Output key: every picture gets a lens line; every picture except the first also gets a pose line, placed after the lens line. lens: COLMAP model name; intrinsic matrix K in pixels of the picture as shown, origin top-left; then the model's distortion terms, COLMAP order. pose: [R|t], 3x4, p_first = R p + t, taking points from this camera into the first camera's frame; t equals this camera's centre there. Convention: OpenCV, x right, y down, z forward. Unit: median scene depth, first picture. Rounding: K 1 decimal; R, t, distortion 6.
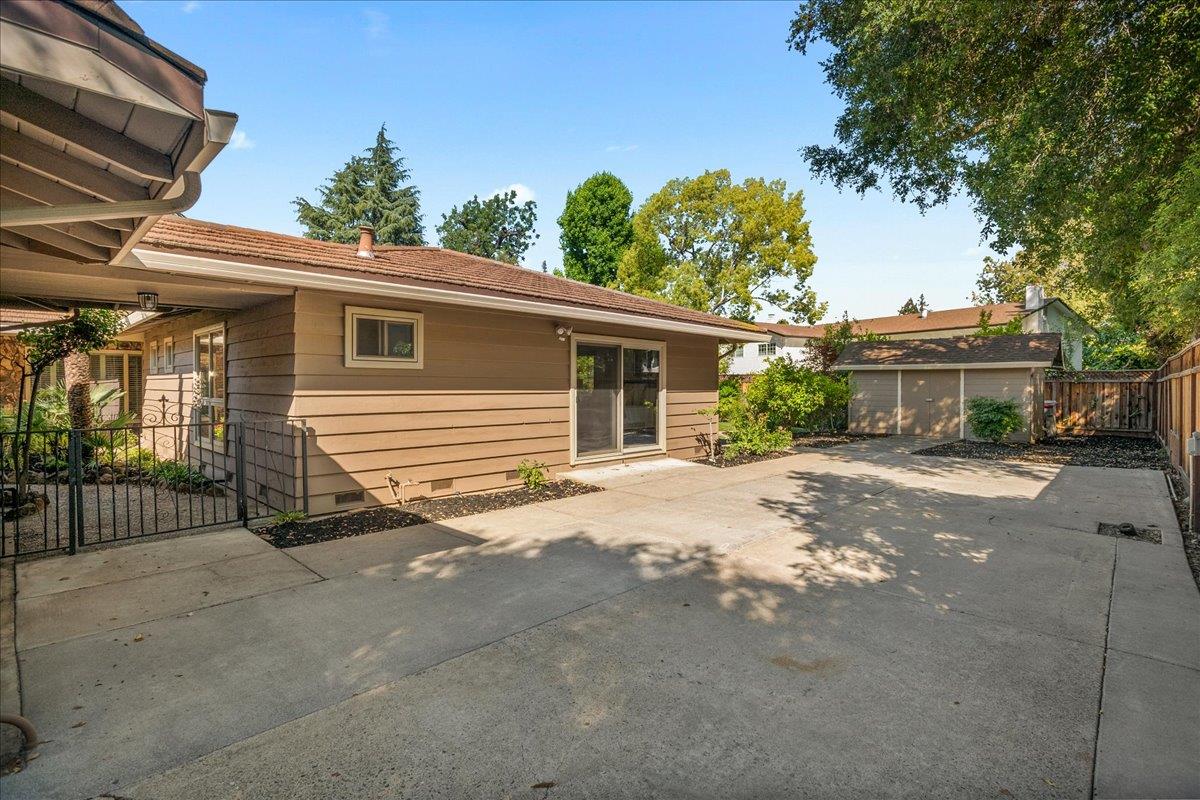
lens RADIAL K [[582.3, 0, 598.8], [0, 582.3, 397.3], [0, 0, 1]] dist [-0.014192, 0.000720]
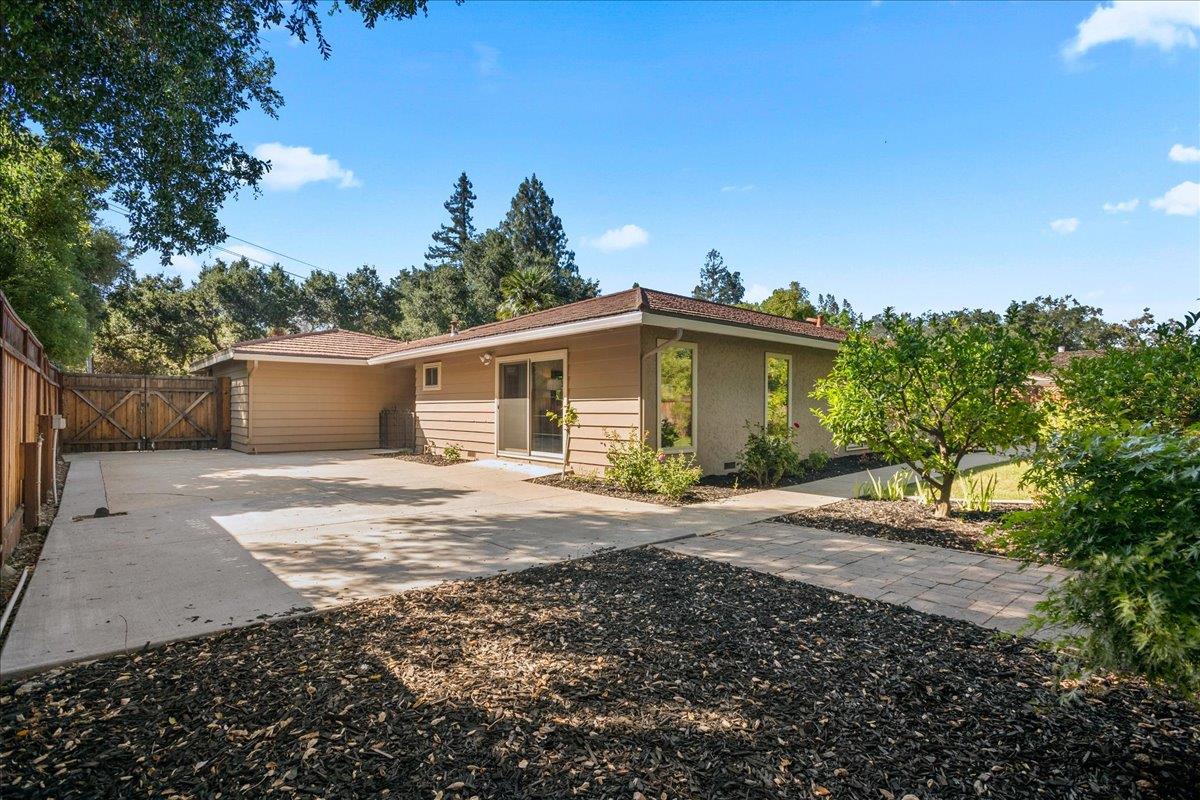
lens RADIAL K [[582.3, 0, 600.5], [0, 582.3, 405.5], [0, 0, 1]] dist [-0.014192, 0.000720]
pose [[-0.081337, -0.009519, -0.996641, 0.990429], [-0.020626, 0.999756, -0.007866, 0.004742], [0.996473, 0.019917, -0.081513, 1.044112]]
